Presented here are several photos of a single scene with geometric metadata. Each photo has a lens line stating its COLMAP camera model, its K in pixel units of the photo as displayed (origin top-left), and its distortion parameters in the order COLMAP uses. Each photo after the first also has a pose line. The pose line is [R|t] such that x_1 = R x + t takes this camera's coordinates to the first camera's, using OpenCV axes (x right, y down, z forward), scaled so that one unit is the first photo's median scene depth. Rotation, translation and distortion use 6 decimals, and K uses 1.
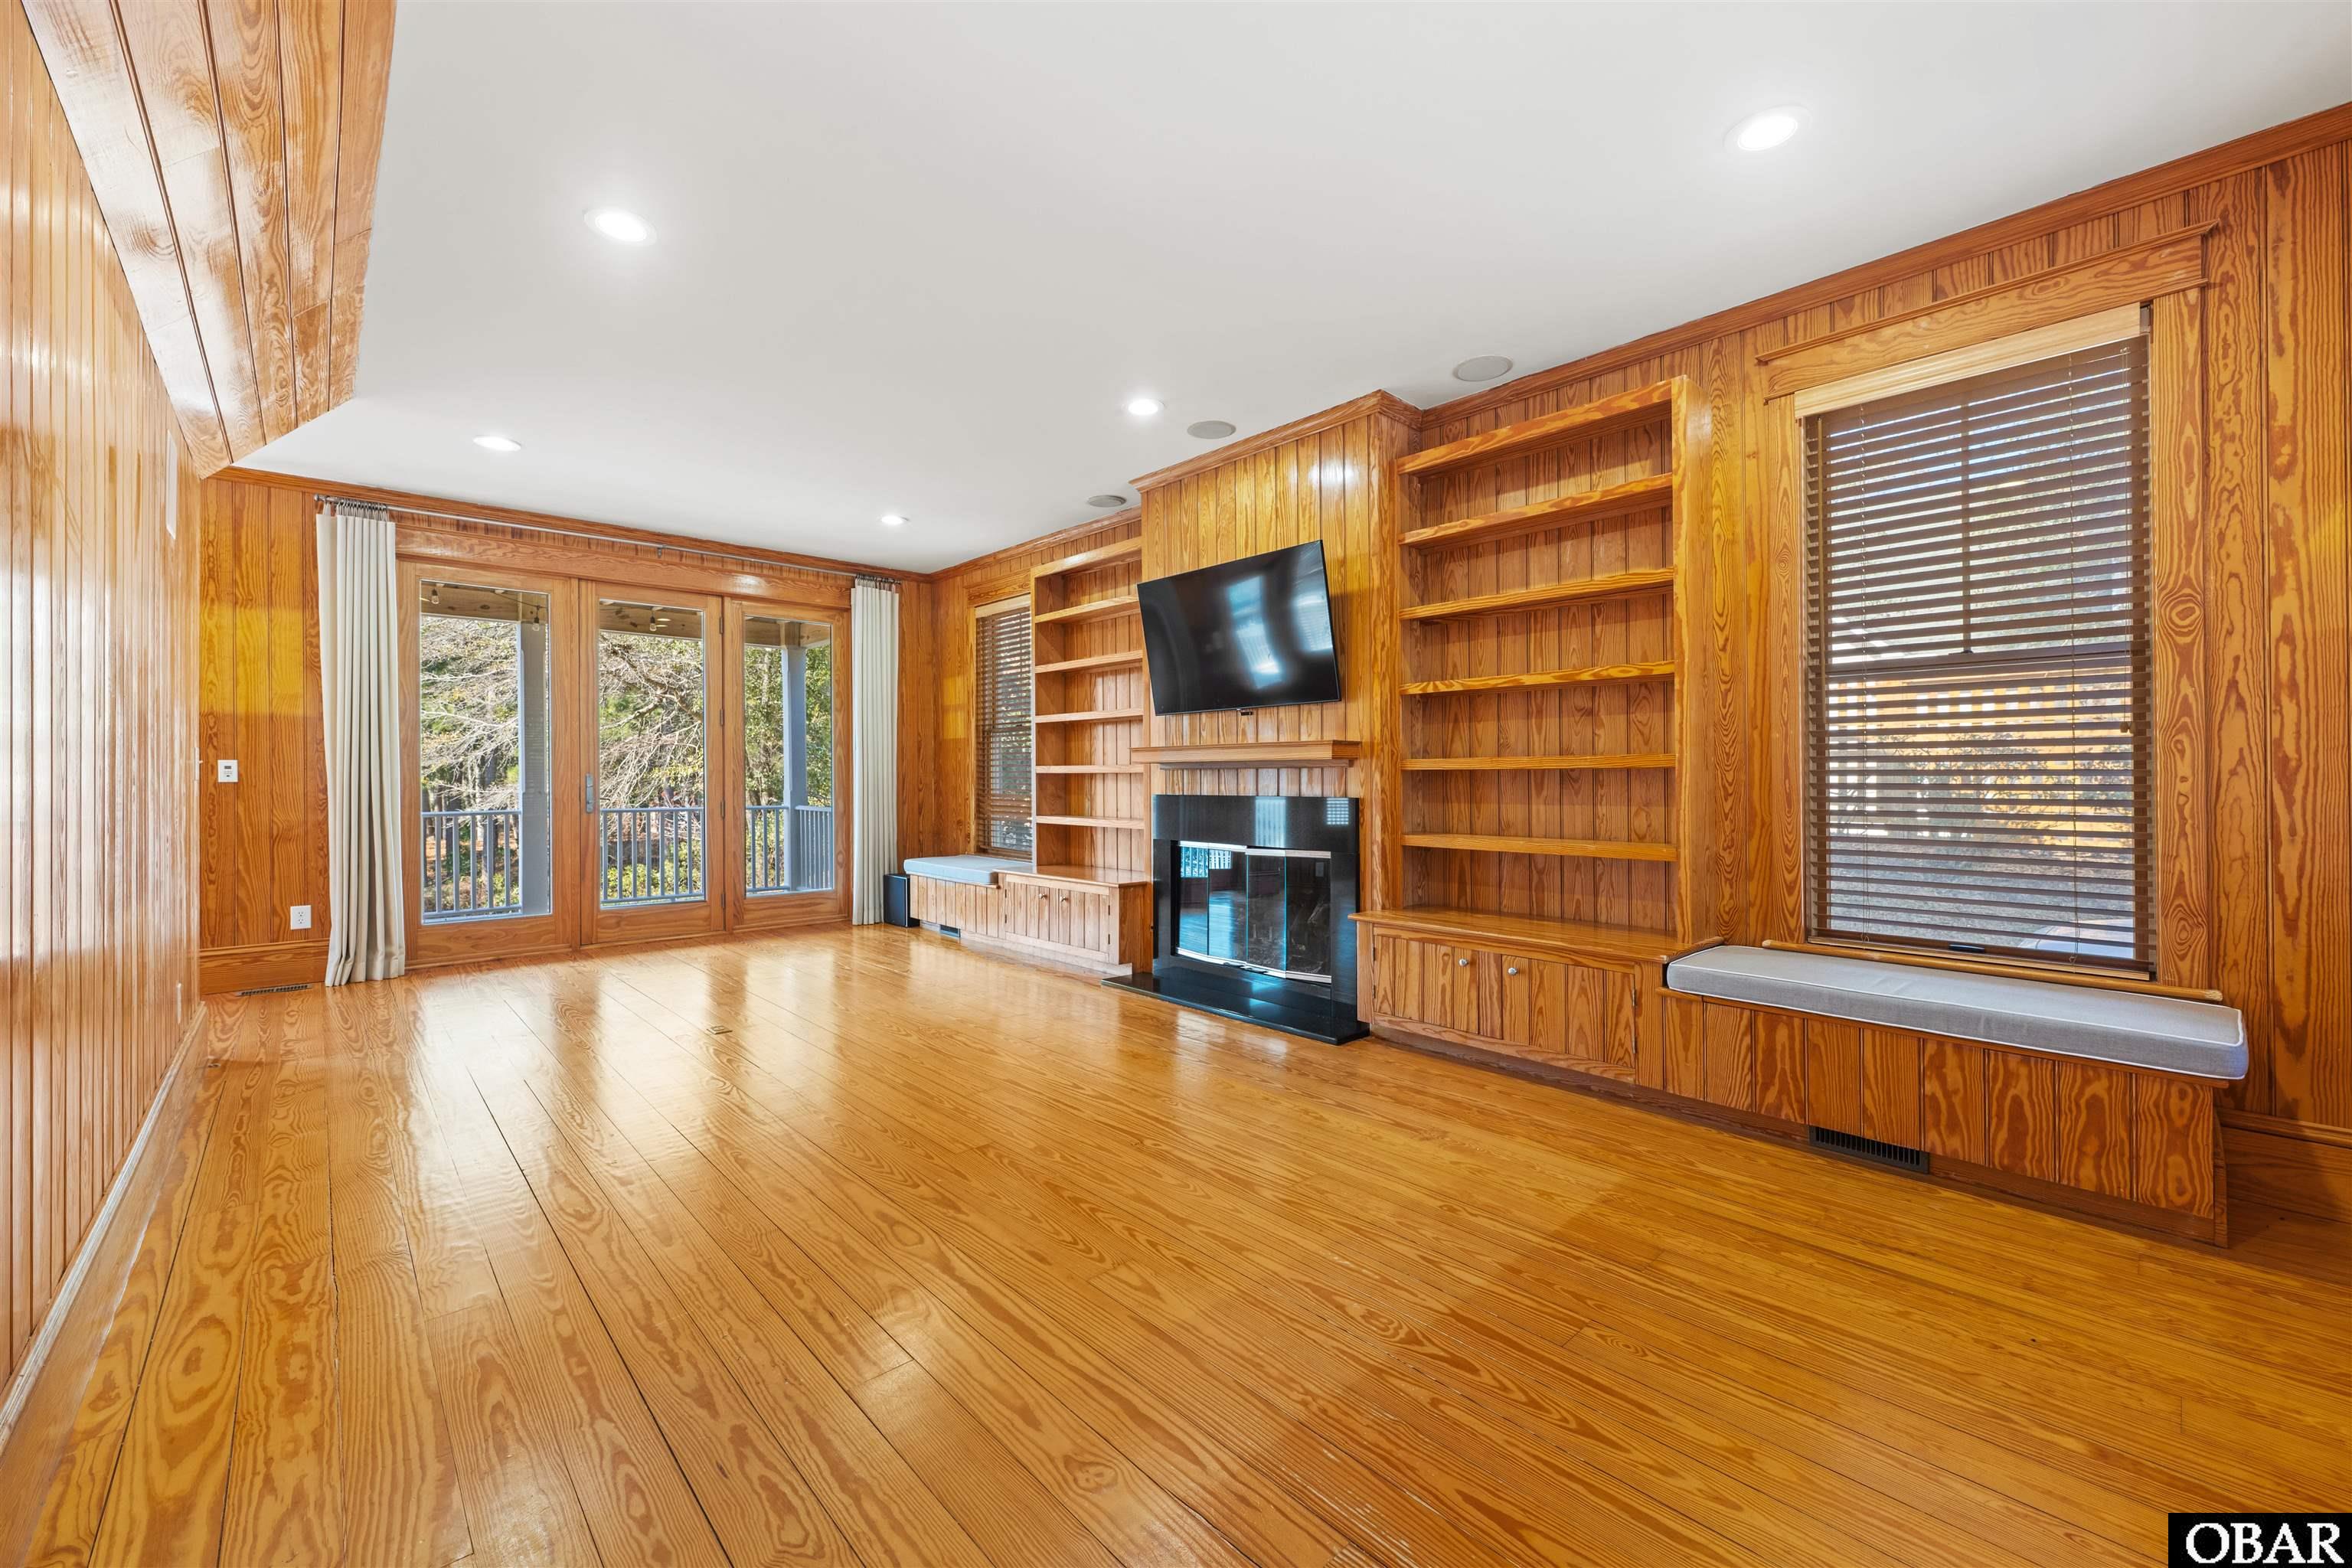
lens RADIAL K [[941.2, 0, 1184.7], [0, 941.2, 782.9], [0, 0, 1]] dist [-0.000507, 0.000799]
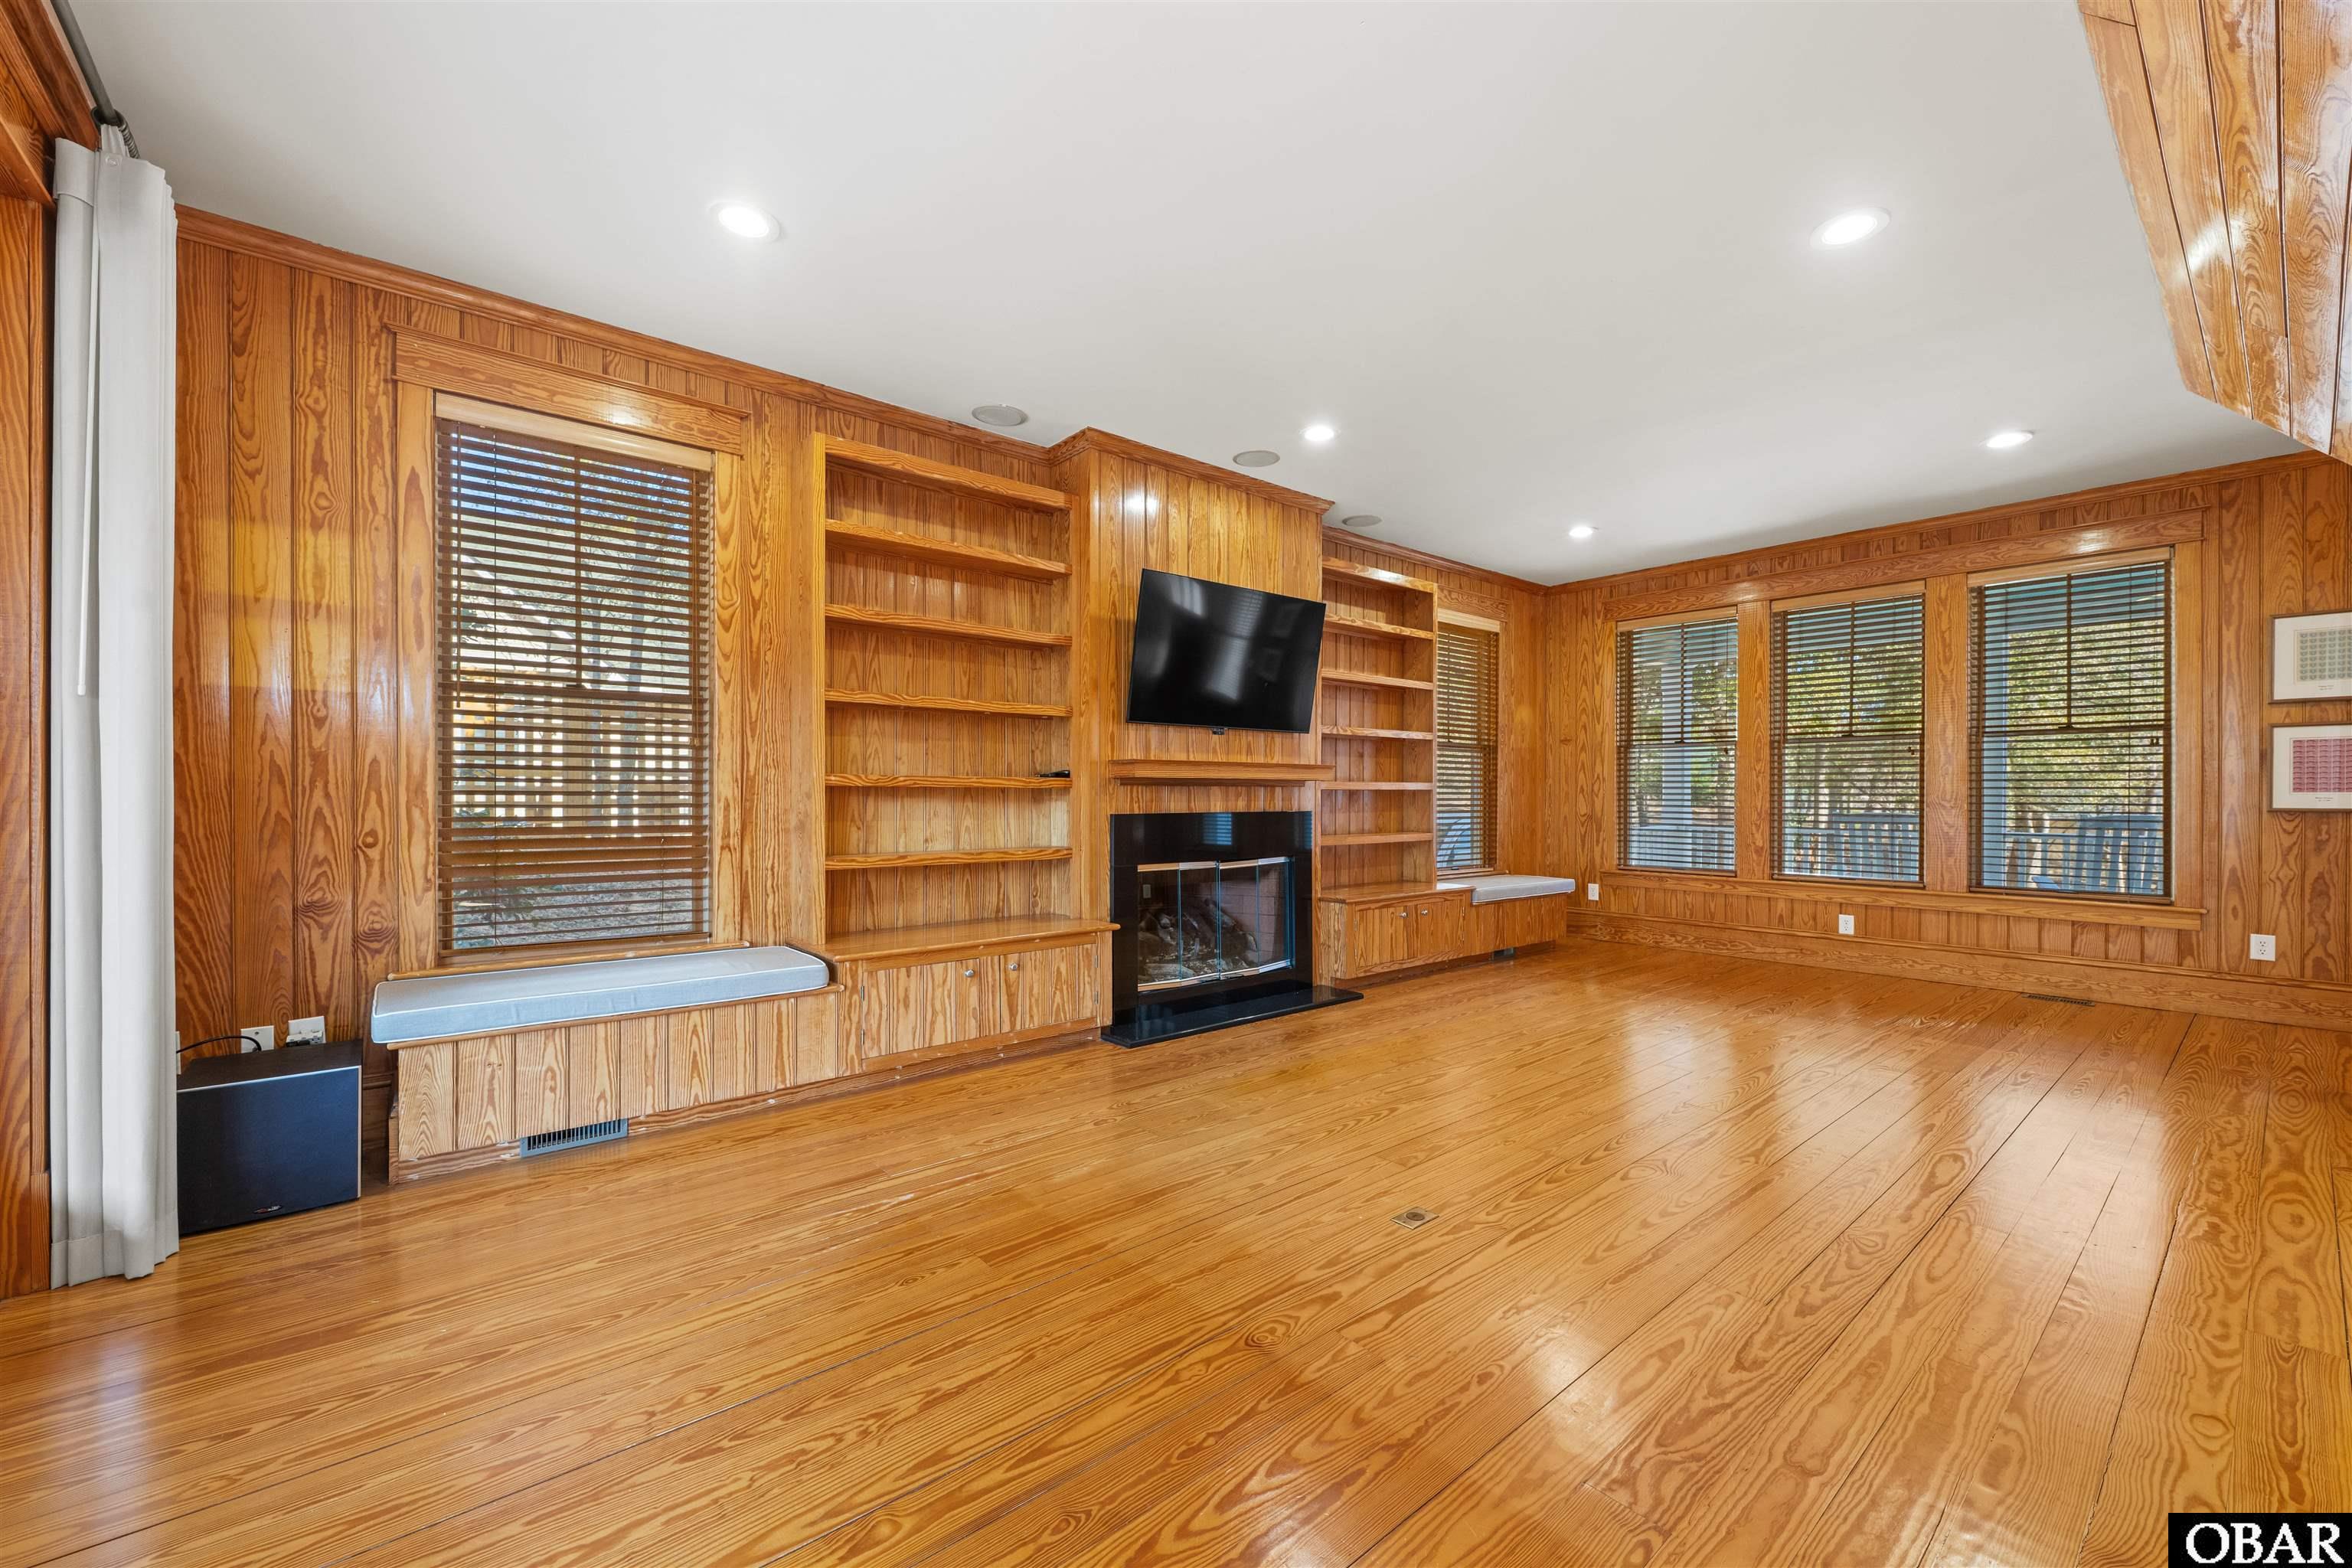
lens RADIAL K [[941.2, 0, 1187.1], [0, 941.2, 808.2], [0, 0, 1]] dist [-0.000507, 0.000799]
pose [[0.045801, -0.010087, 0.998900, -1.026048], [0.005828, 0.999935, 0.009830, -0.001351], [-0.998934, 0.005371, 0.045857, 1.049302]]
